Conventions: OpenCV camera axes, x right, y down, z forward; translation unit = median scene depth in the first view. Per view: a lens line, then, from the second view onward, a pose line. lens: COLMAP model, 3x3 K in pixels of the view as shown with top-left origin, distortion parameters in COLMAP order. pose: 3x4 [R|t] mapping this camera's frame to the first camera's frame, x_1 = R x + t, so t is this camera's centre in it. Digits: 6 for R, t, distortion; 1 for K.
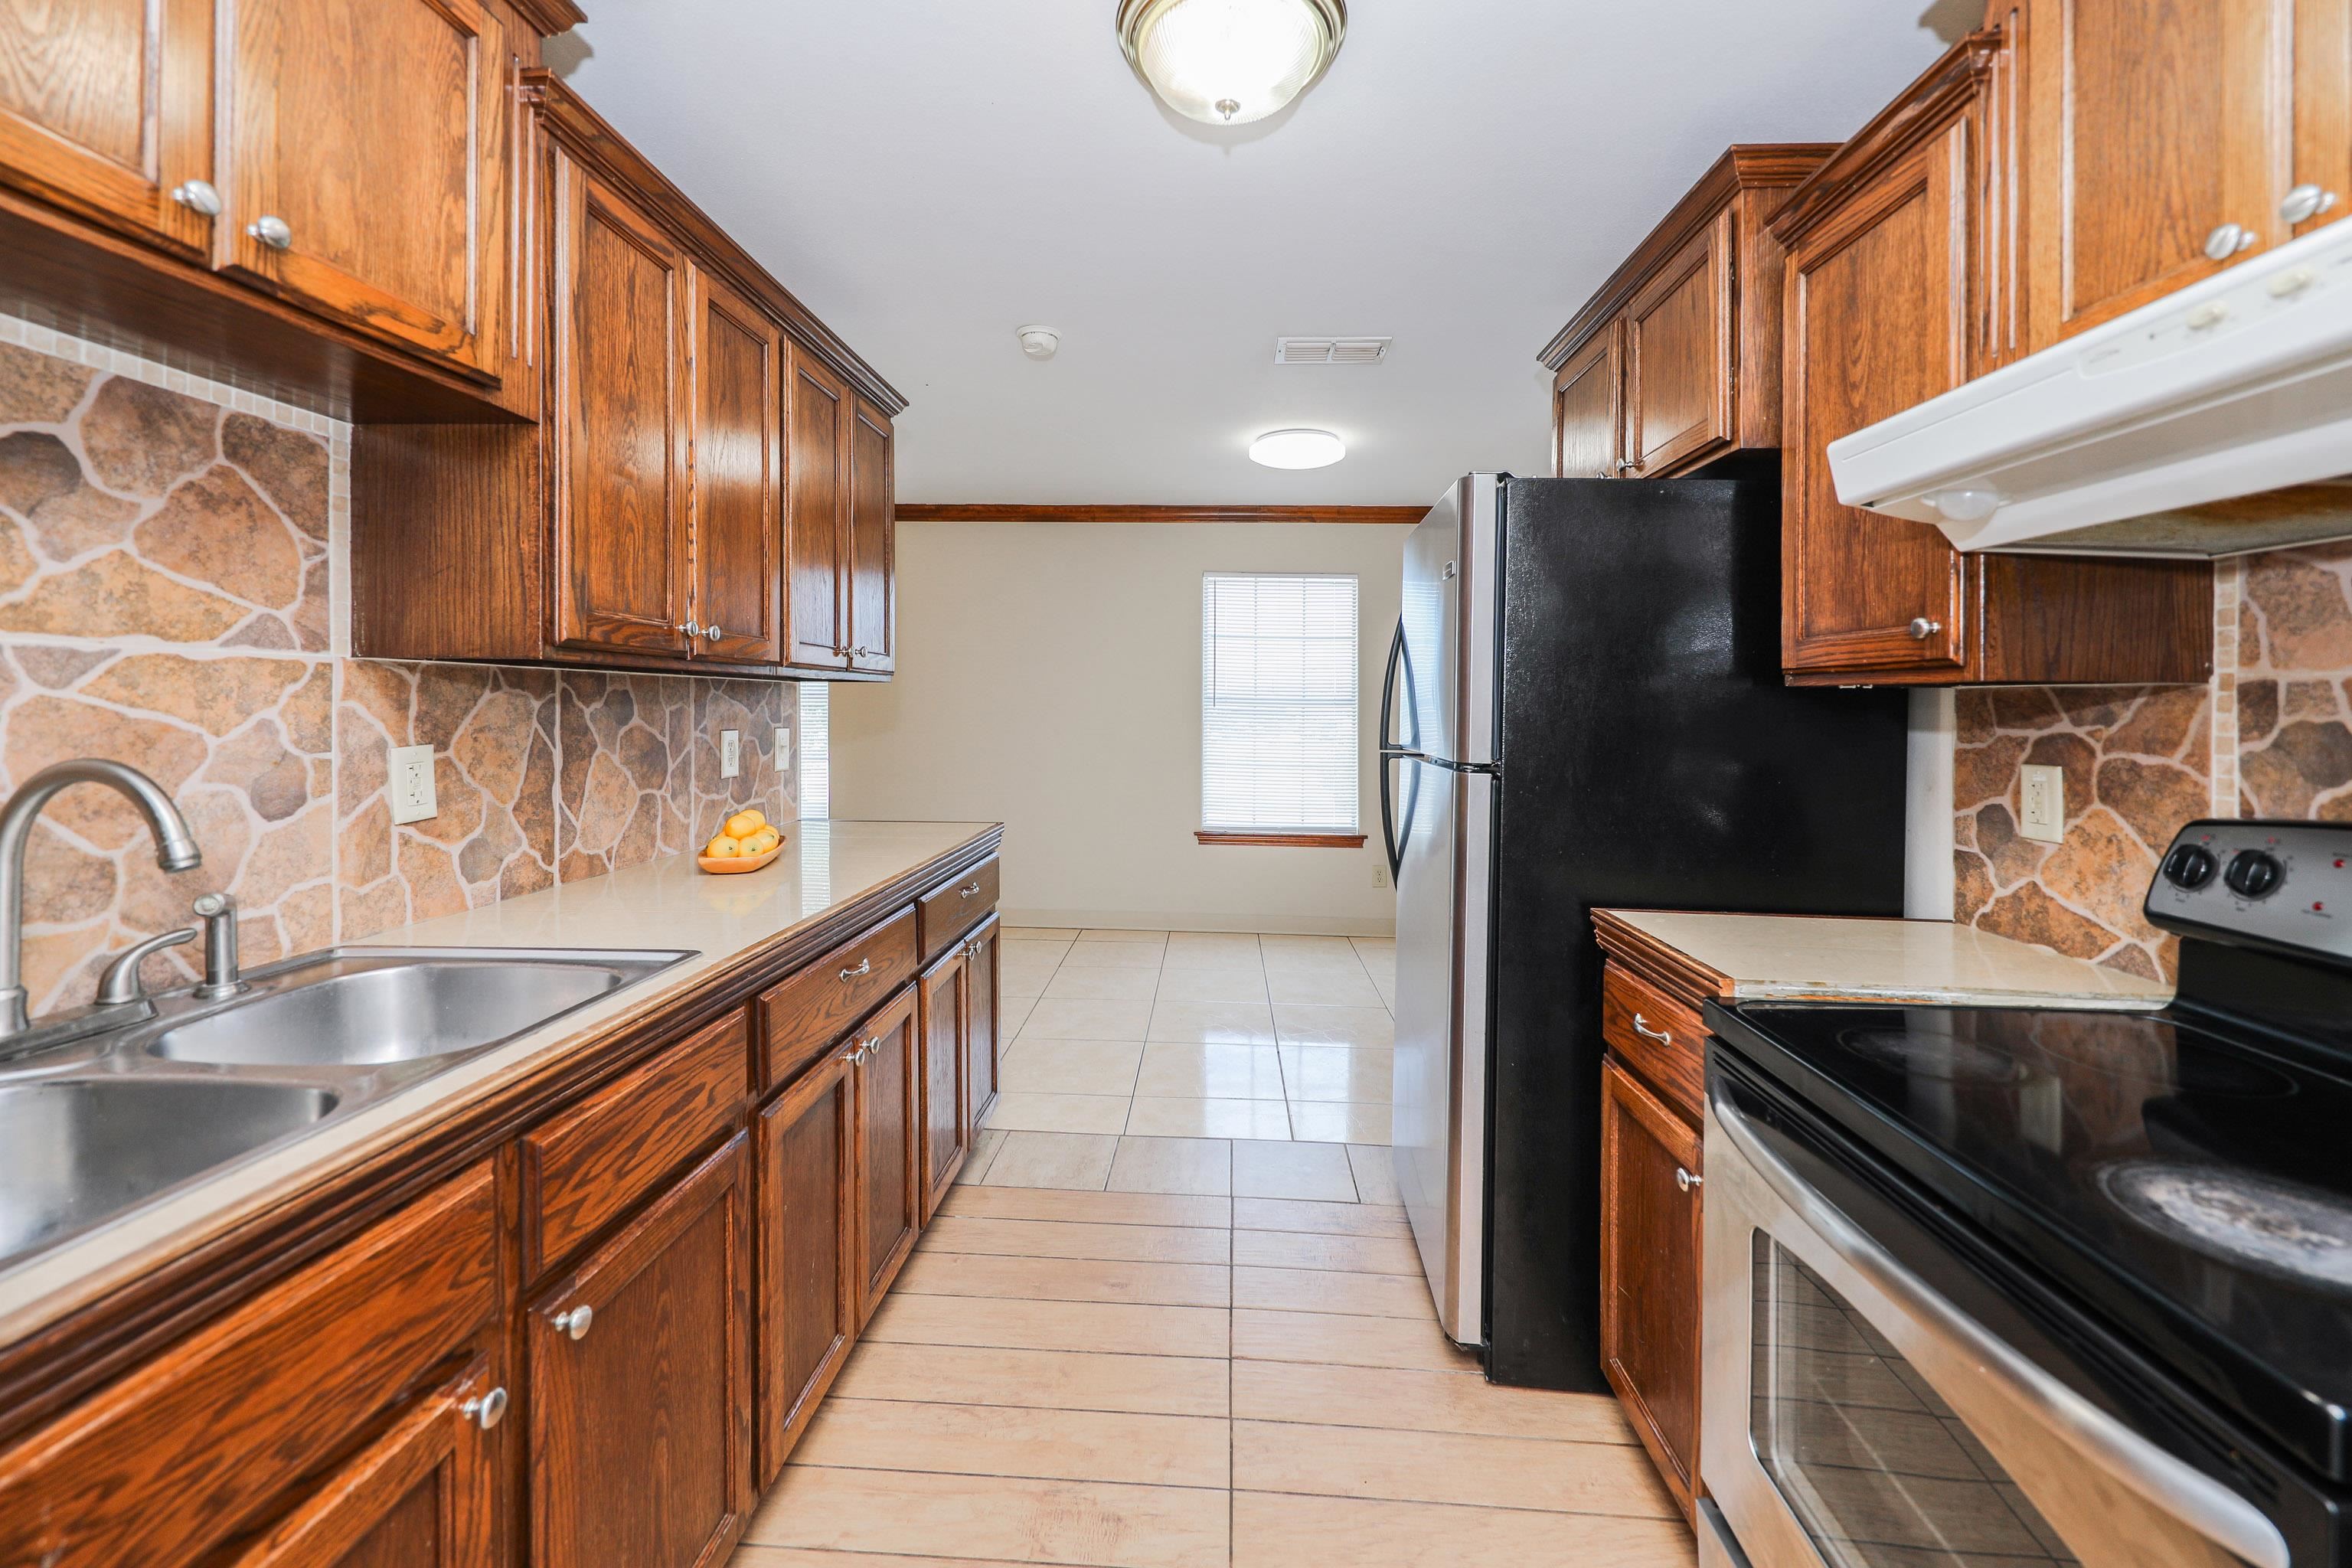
lens RADIAL K [[945.5, 0, 1170.9], [0, 945.5, 711.0], [0, 0, 1]] dist [-0.001324, -0.000677]
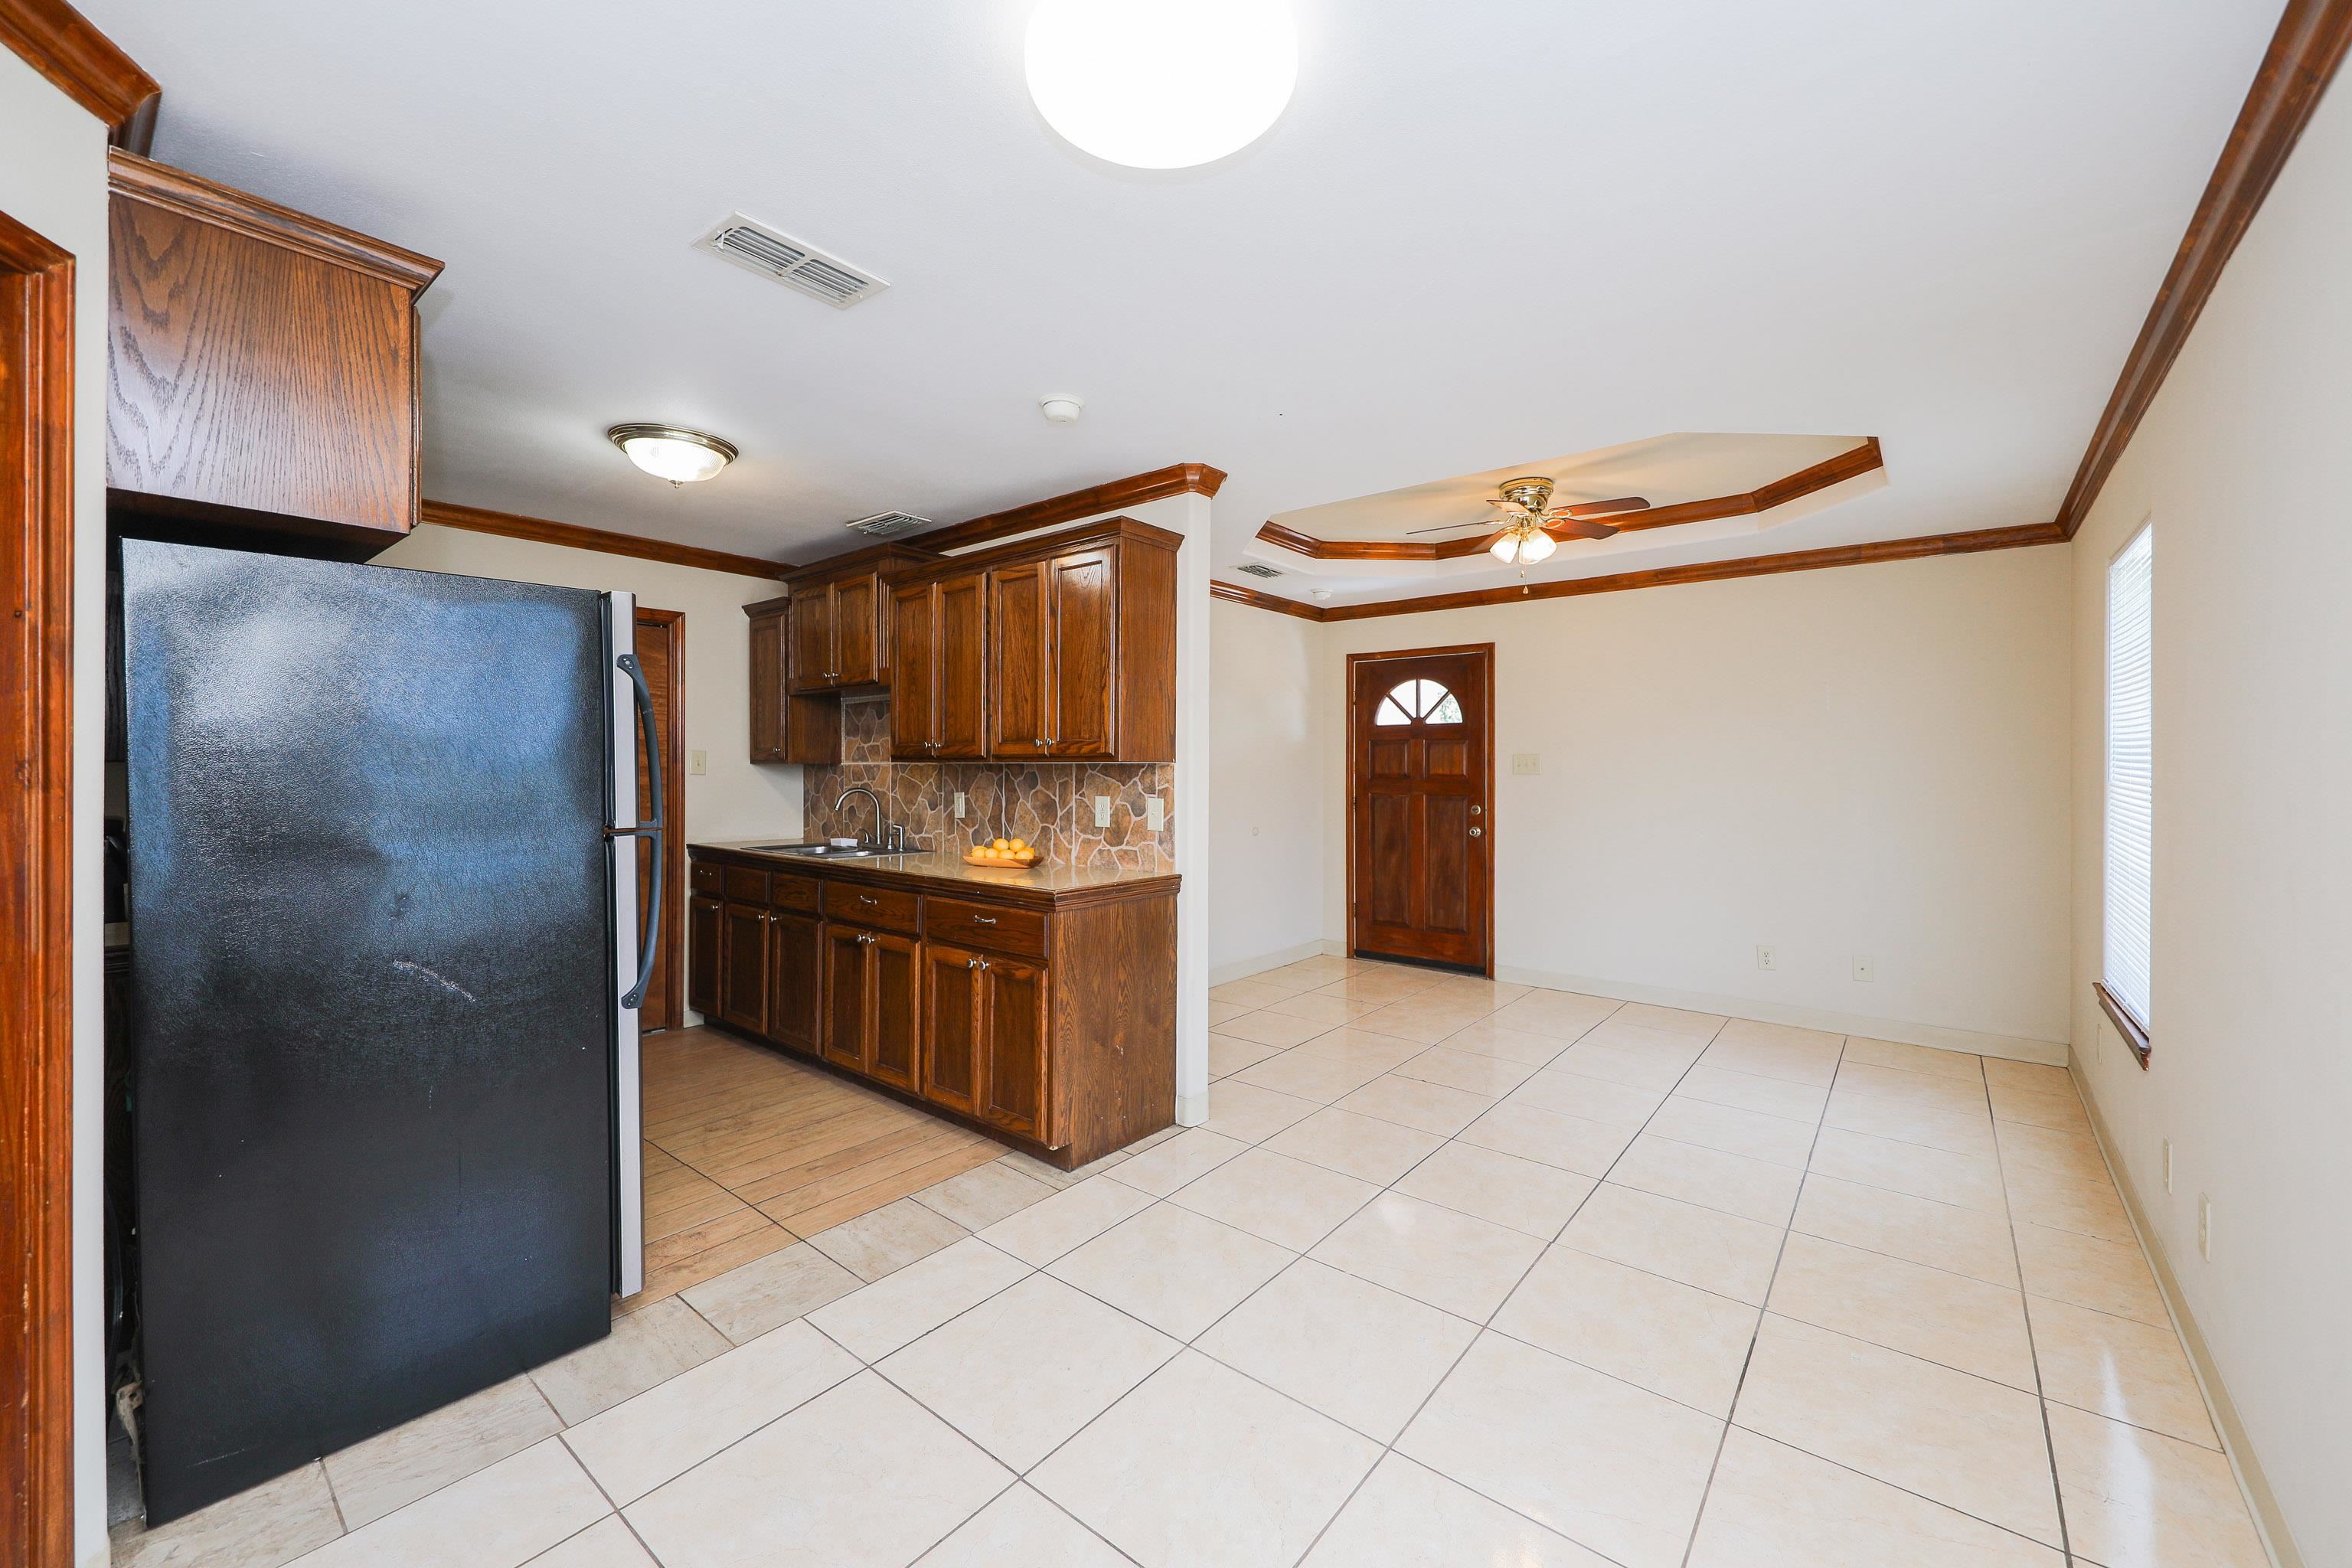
lens RADIAL K [[922.7, 0, 1179.7], [0, 922.7, 769.6], [0, 0, 1]] dist [0.001394, -0.000463]
pose [[-0.586756, -0.005511, -0.809745, 1.073278], [-0.010322, 0.999947, 0.000673, -0.039885], [0.809698, 0.008753, -0.586781, 3.156586]]
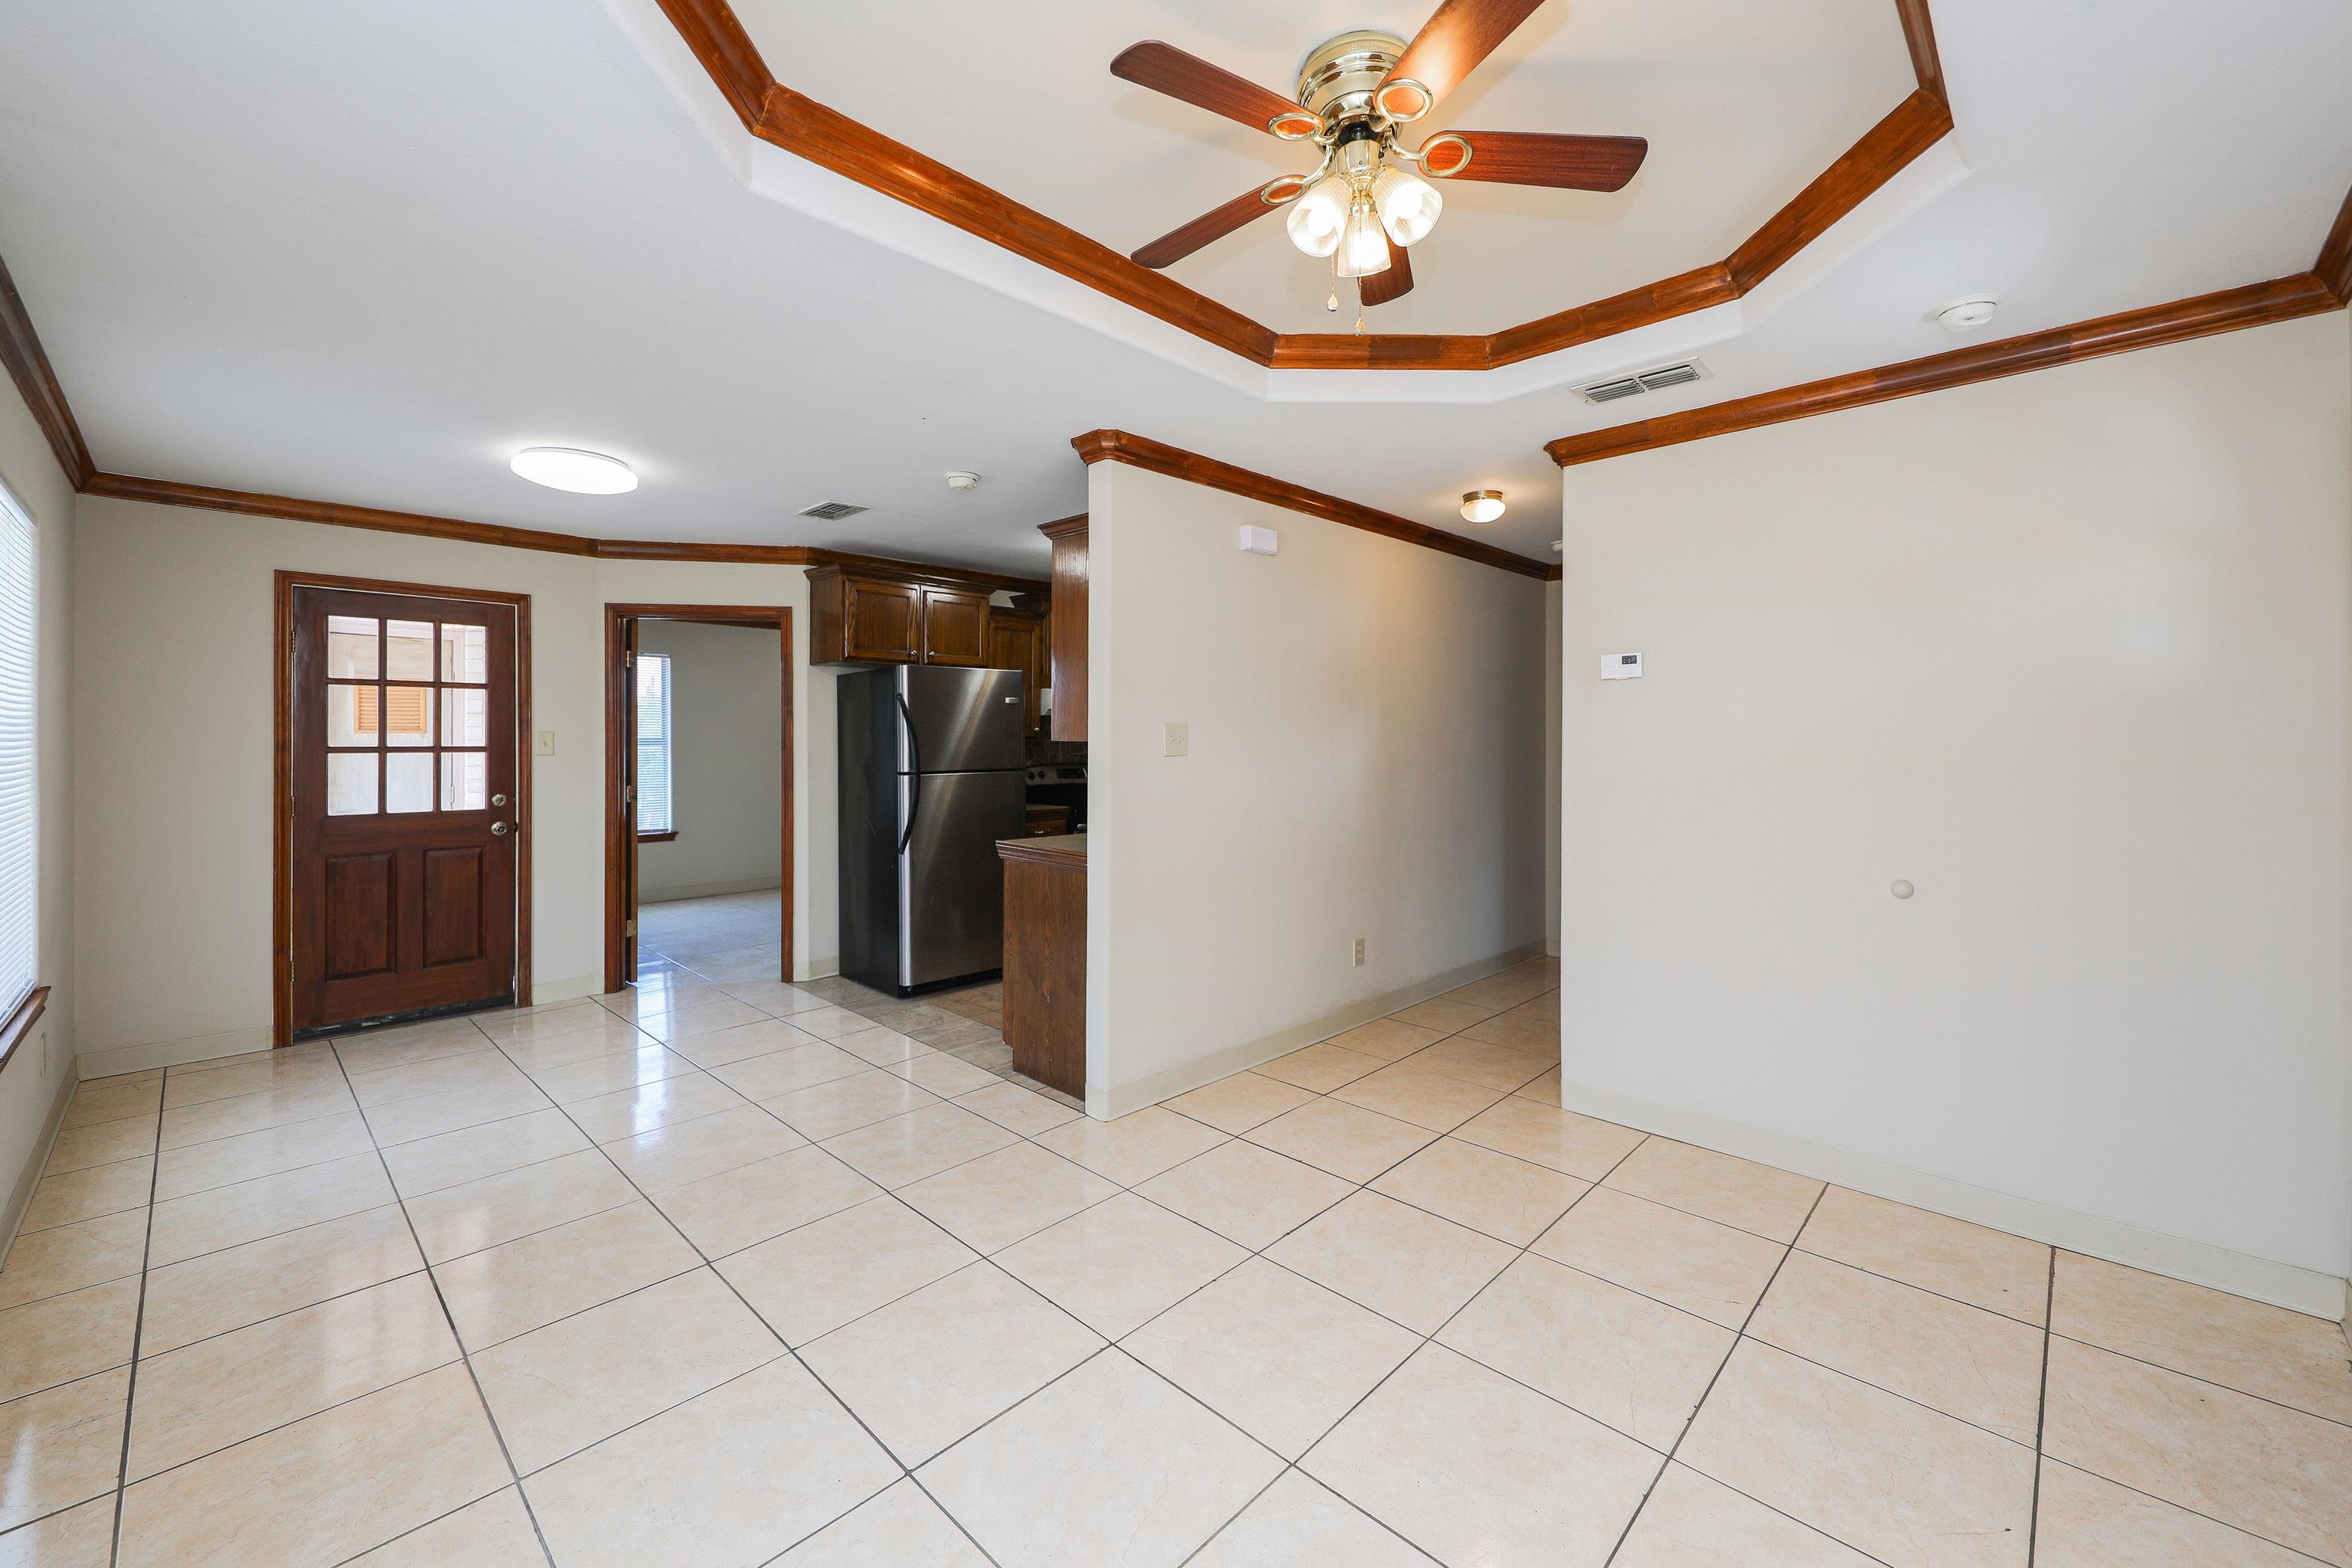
lens RADIAL K [[930.3, 0, 1189.4], [0, 930.3, 735.5], [0, 0, 1]] dist [0.009355, -0.005048]
pose [[-0.759729, -0.004513, 0.650224, -2.347831], [-0.001351, 0.999985, 0.005362, -0.080856], [-0.650238, 0.003196, -0.759724, 3.390577]]
